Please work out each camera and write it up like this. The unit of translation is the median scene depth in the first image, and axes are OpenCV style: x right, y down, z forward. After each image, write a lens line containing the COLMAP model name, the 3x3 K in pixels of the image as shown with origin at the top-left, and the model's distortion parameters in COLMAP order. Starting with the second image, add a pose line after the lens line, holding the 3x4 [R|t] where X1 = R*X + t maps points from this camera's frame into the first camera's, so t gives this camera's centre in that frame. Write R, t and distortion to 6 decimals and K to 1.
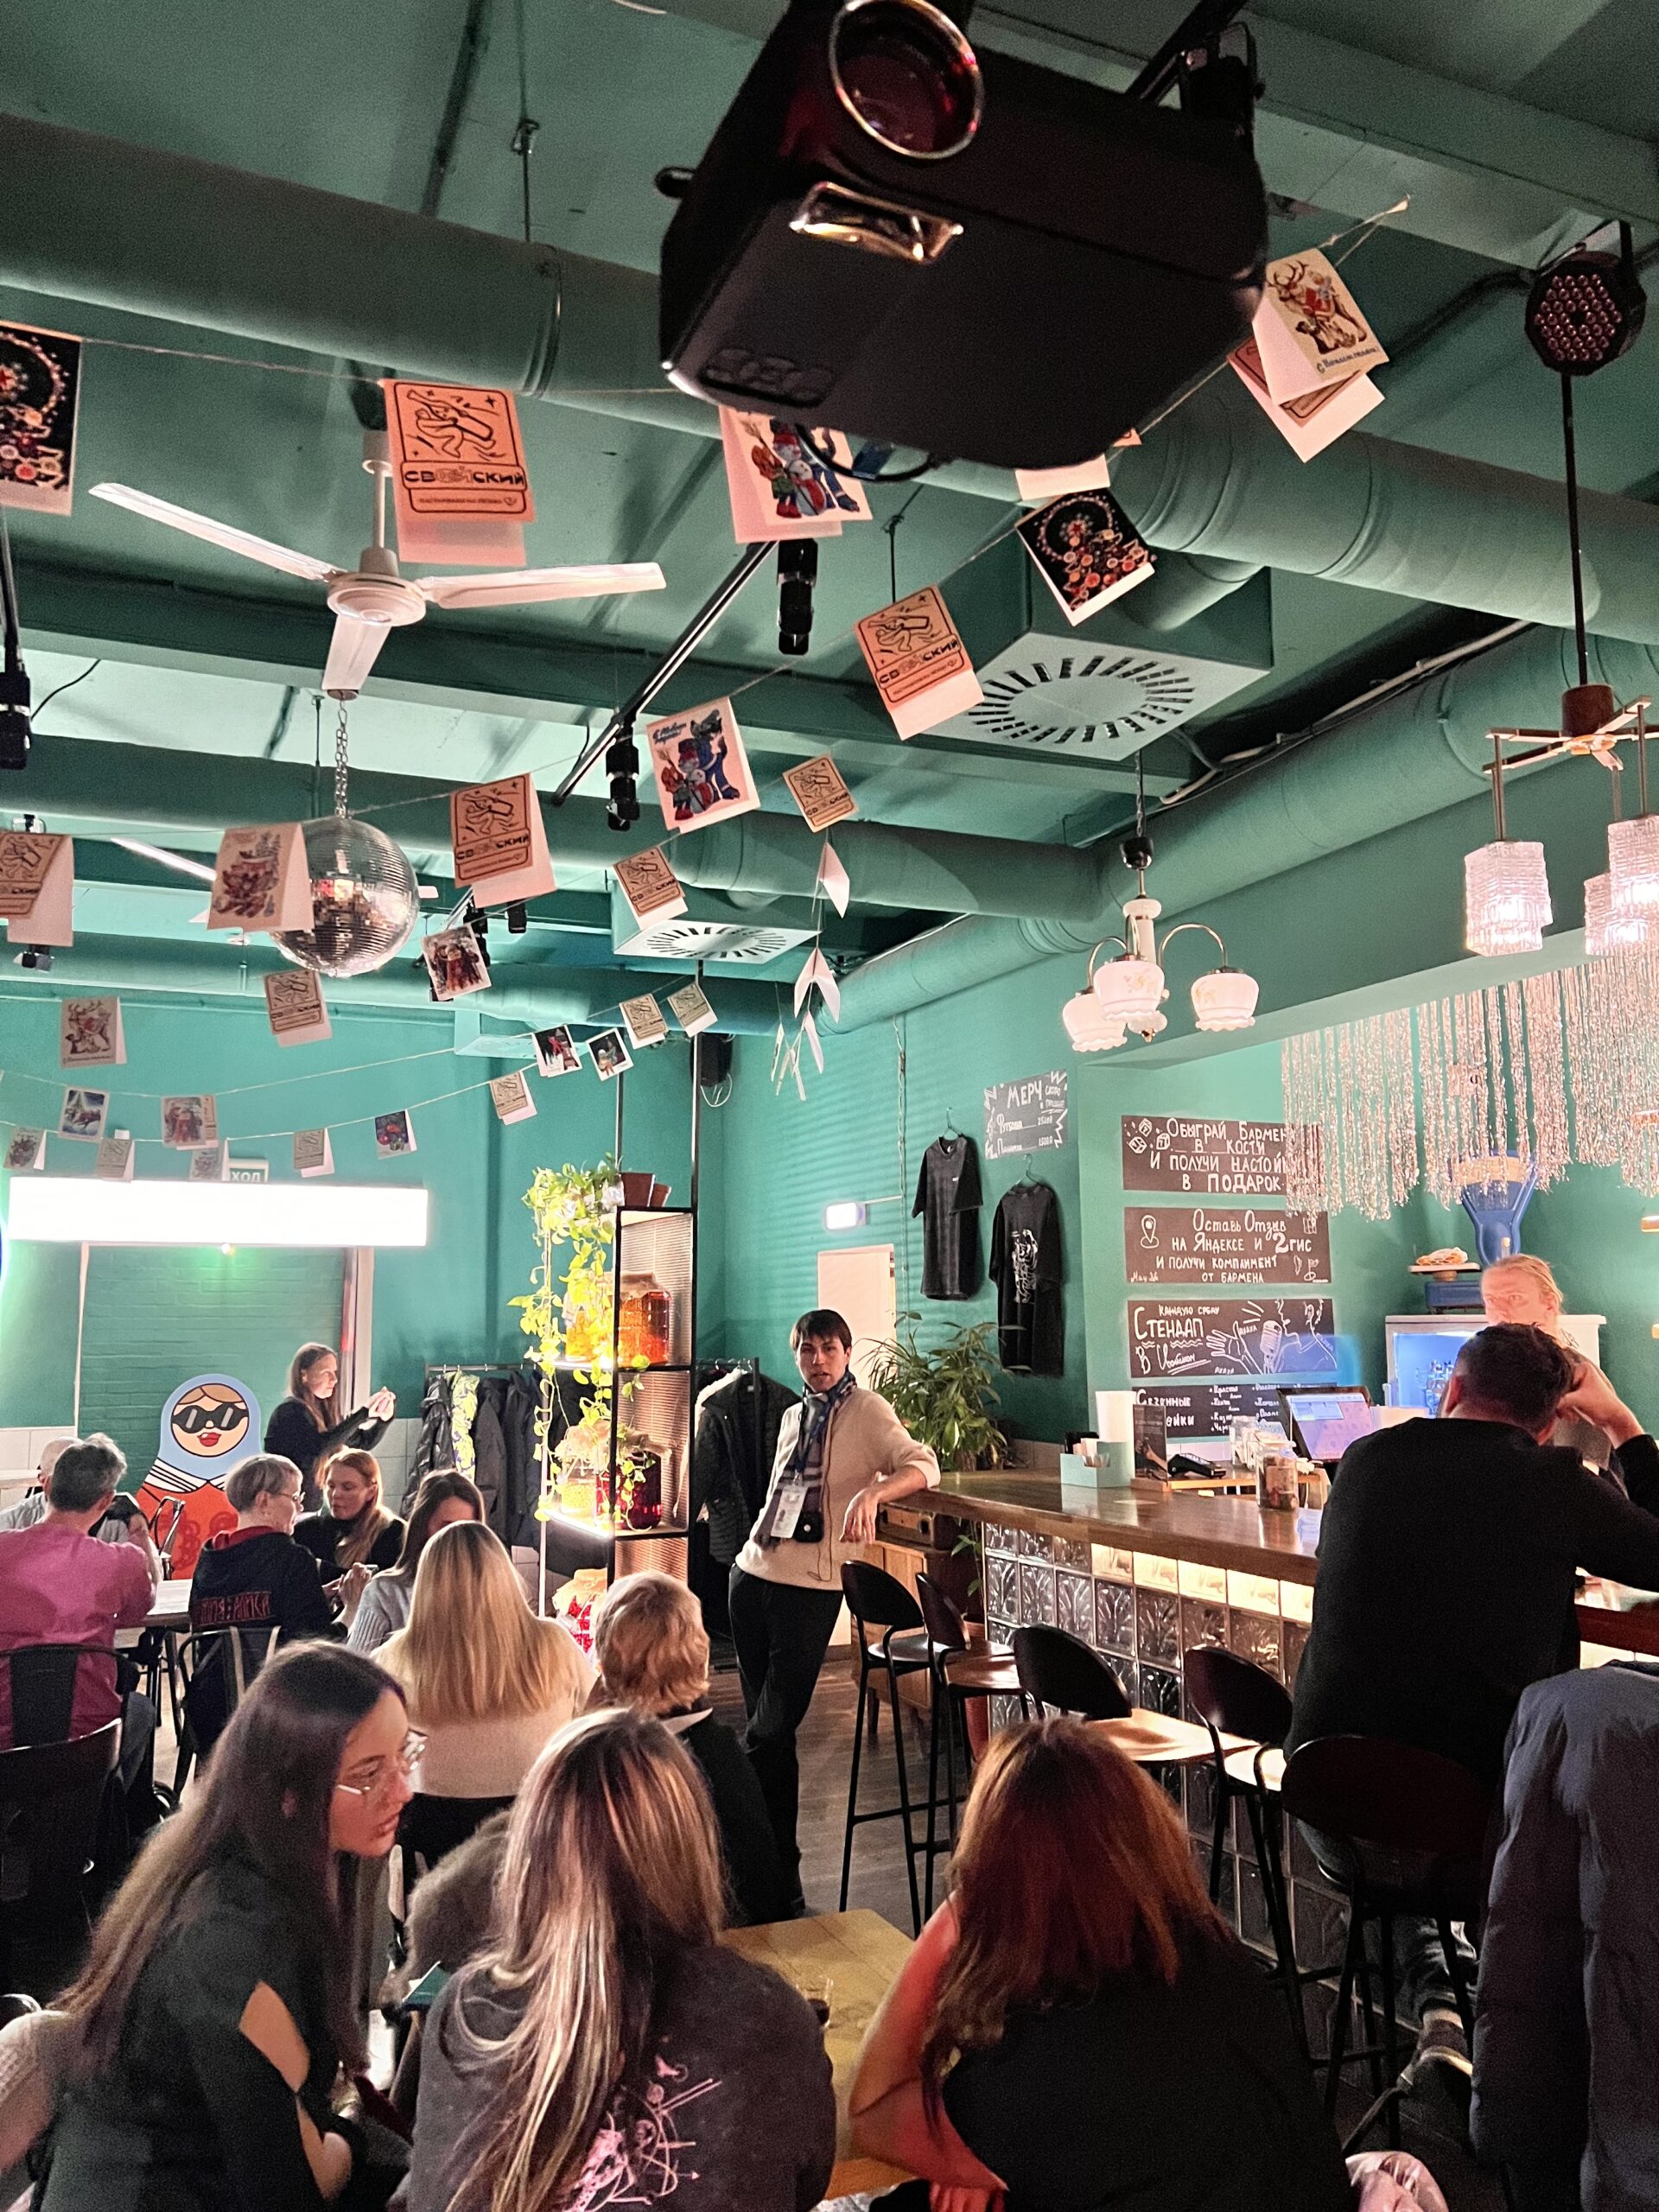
lens RADIAL K [[1687.6, 0, 832.1], [0, 1687.6, 1117.8], [0, 0, 1]] dist [0.064442, -0.091626]
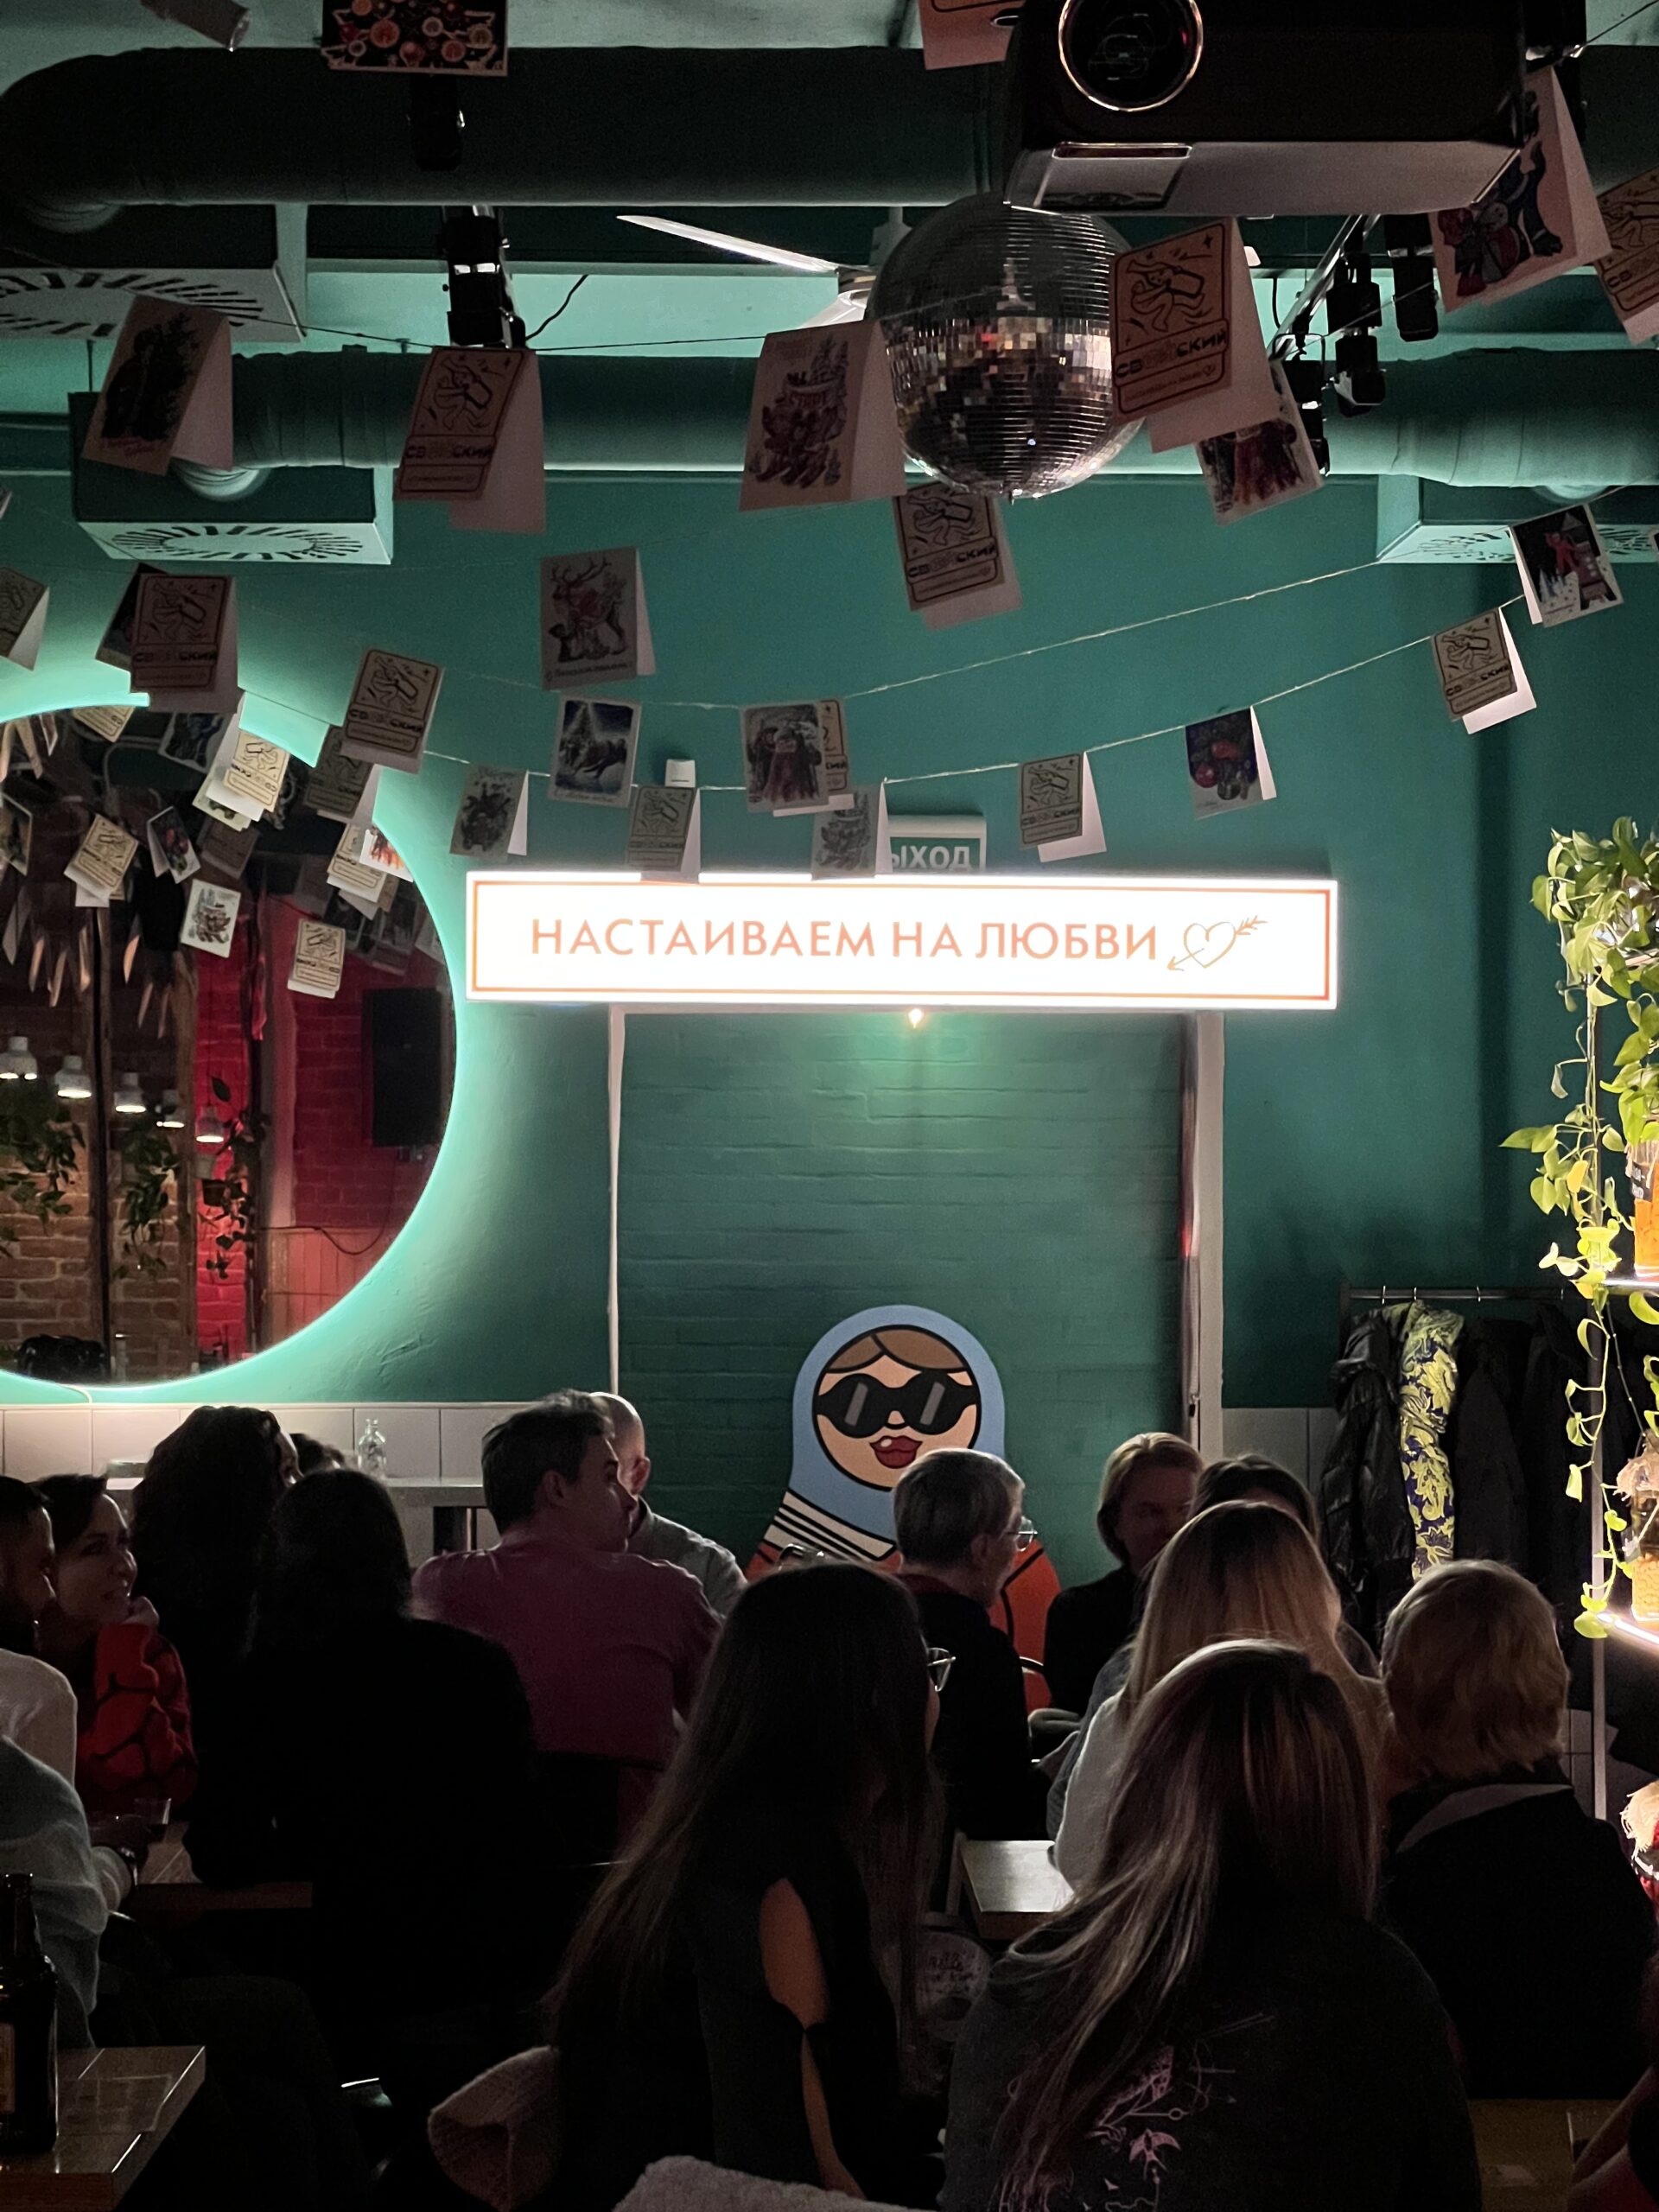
lens RADIAL K [[4975.3, 0, 829.5], [0, 4975.3, 1106.0], [0, 0, 1]] dist [0.421269, 0.332994]
pose [[0.930445, 0.000659, -0.366432, 0.130271], [0.034756, 0.995331, 0.090043, -0.023304], [0.364781, -0.096516, 0.926078, -0.274295]]
